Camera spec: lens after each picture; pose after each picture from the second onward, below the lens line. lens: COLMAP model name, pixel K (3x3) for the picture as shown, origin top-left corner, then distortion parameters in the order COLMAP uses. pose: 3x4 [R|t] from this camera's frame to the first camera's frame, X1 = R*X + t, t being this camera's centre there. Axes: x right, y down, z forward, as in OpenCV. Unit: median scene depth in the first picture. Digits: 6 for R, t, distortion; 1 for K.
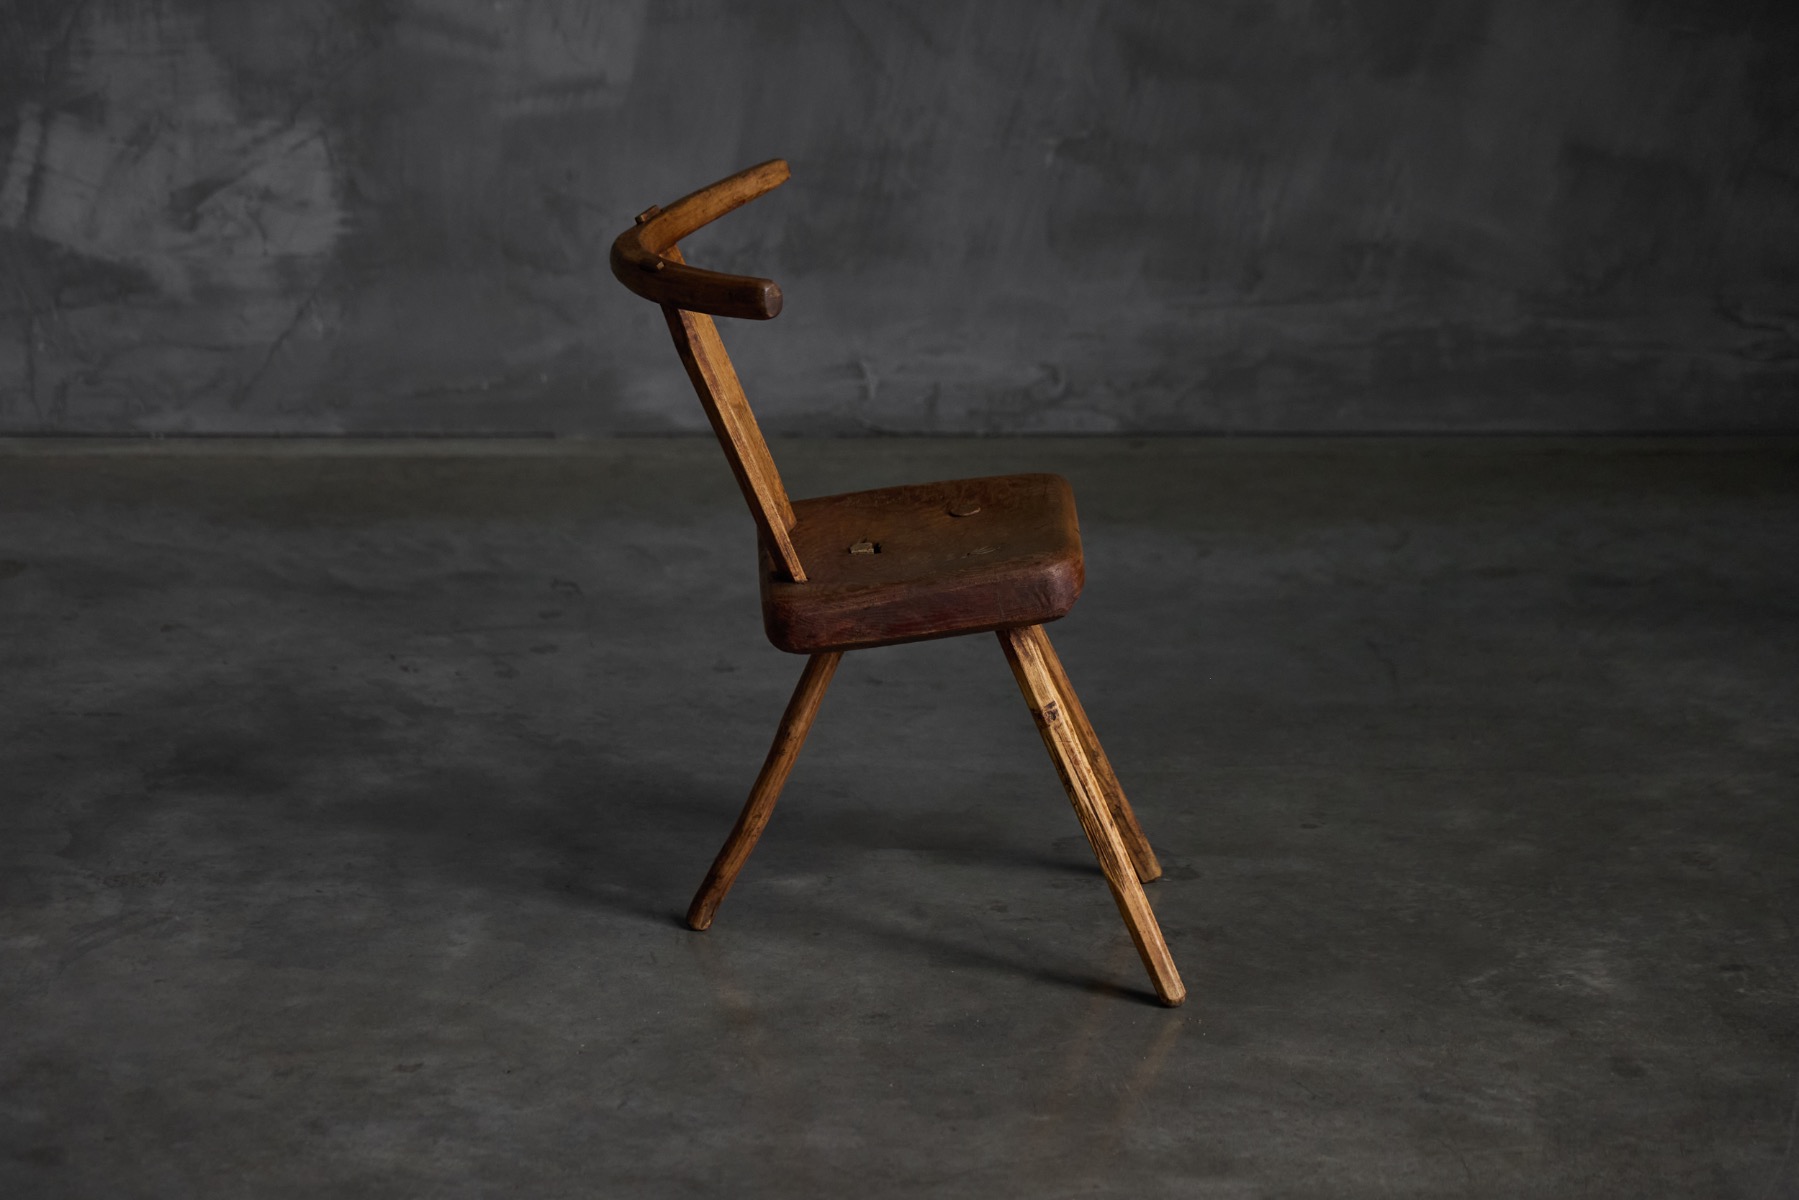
lens RADIAL K [[5995.4, 0, 899.5], [0, 5995.4, 600.0], [0, 0, 1]] dist [0.065779, -0.086528]
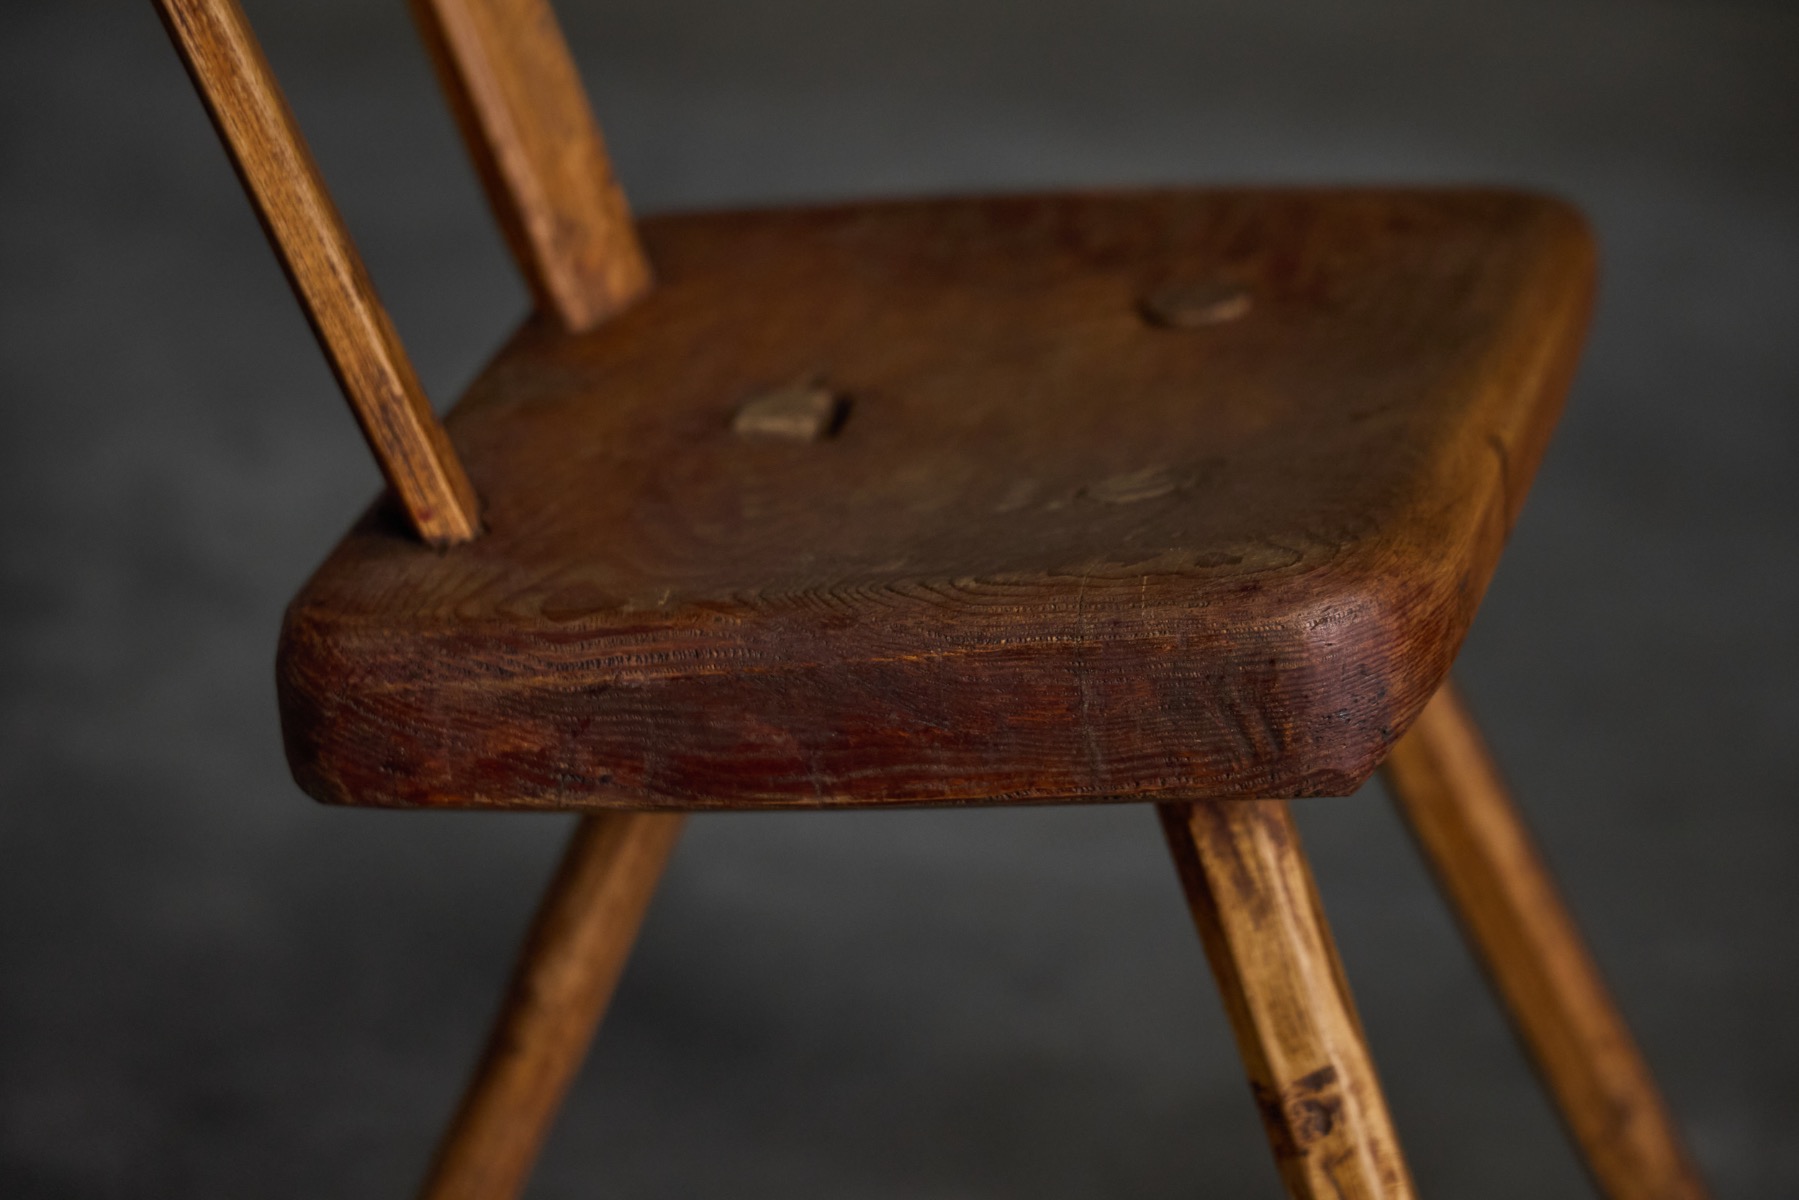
lens RADIAL K [[5491.6, 0, 925.3], [0, 5491.6, 600.7], [0, 0, 1]] dist [0.061958, -0.826482]
pose [[0.963811, 0.111246, -0.242266, 0.065039], [-0.083703, 0.989094, 0.121187, -0.032179], [0.253106, -0.096523, 0.962612, 0.745886]]
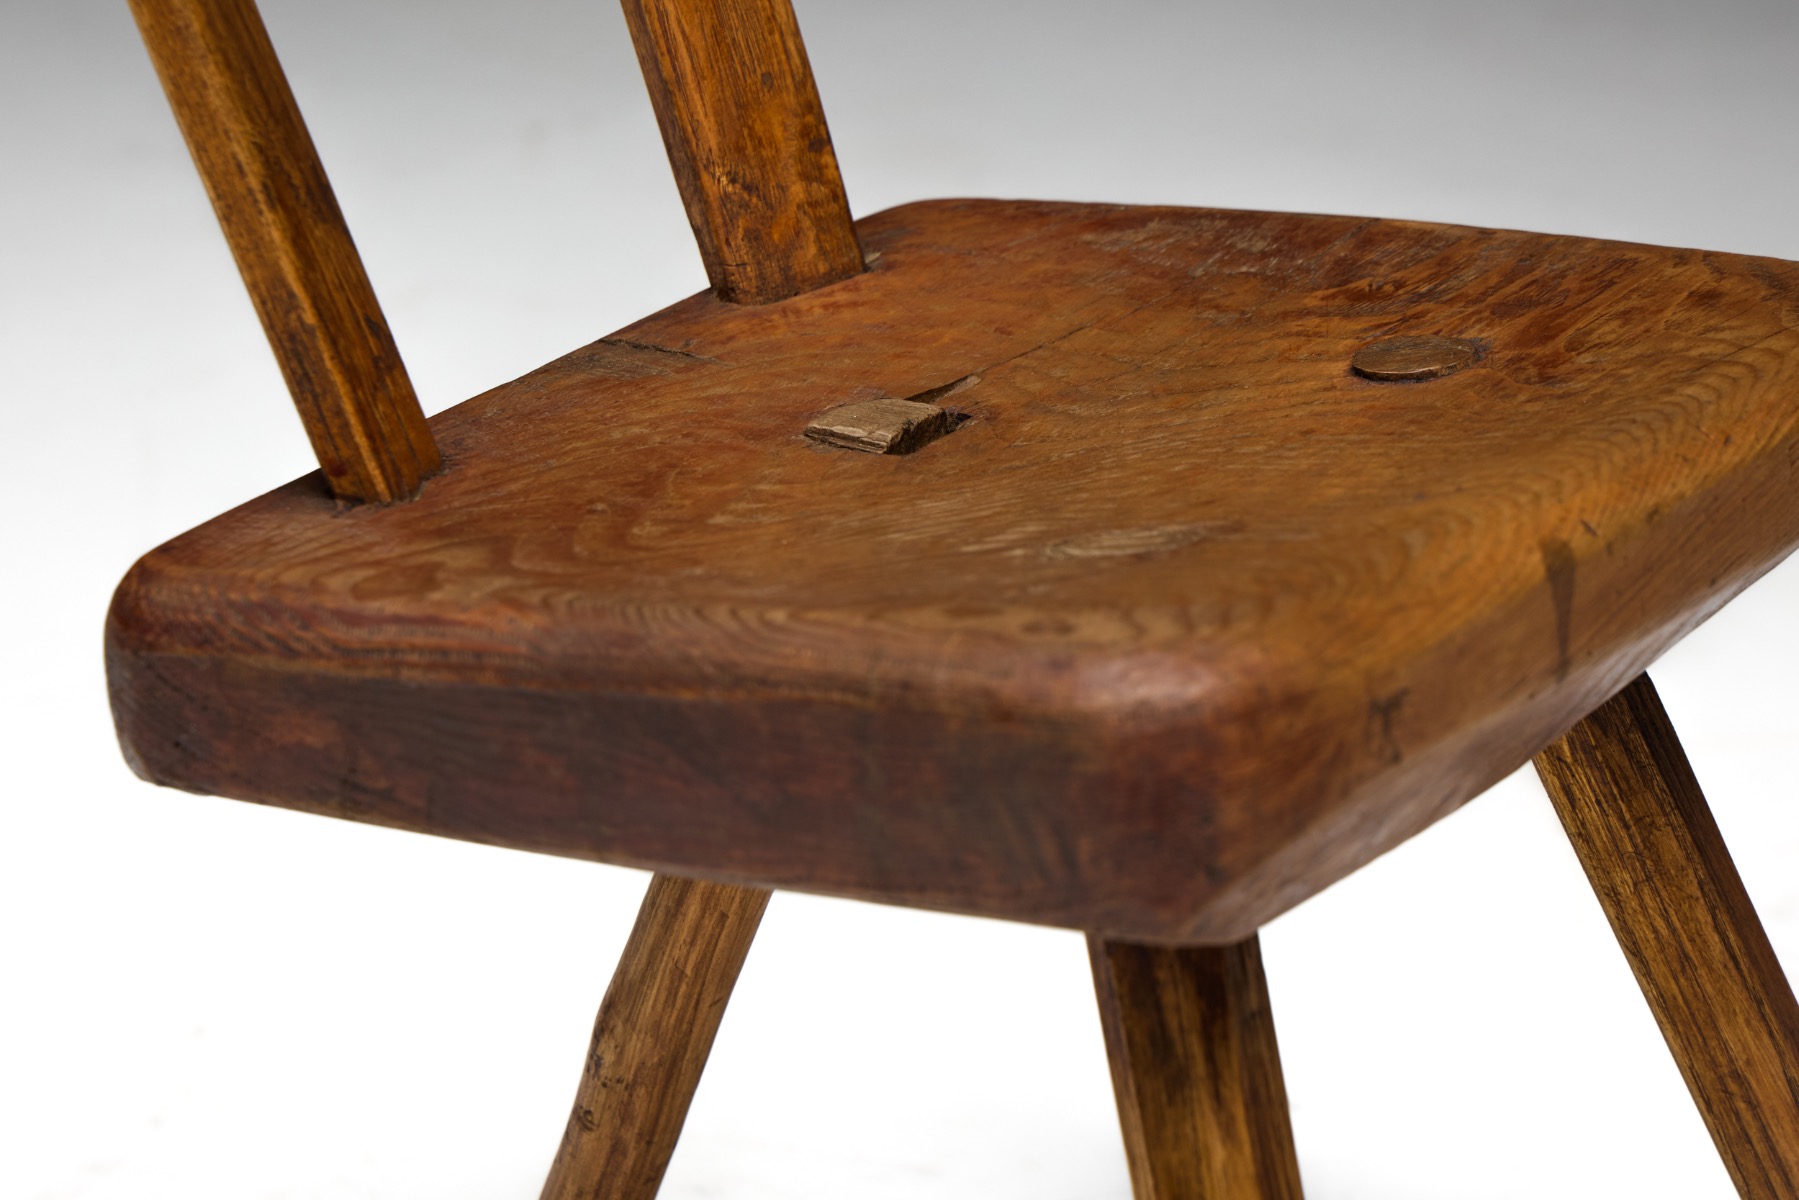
lens RADIAL K [[5491.6, 0, 925.3], [0, 5491.6, 600.7], [0, 0, 1]] dist [0.061958, -0.826482]
pose [[0.794808, 0.225213, -0.563524, 0.128255], [-0.176351, 0.974231, 0.140623, -0.033241], [0.580673, -0.012390, 0.814043, 0.826132]]
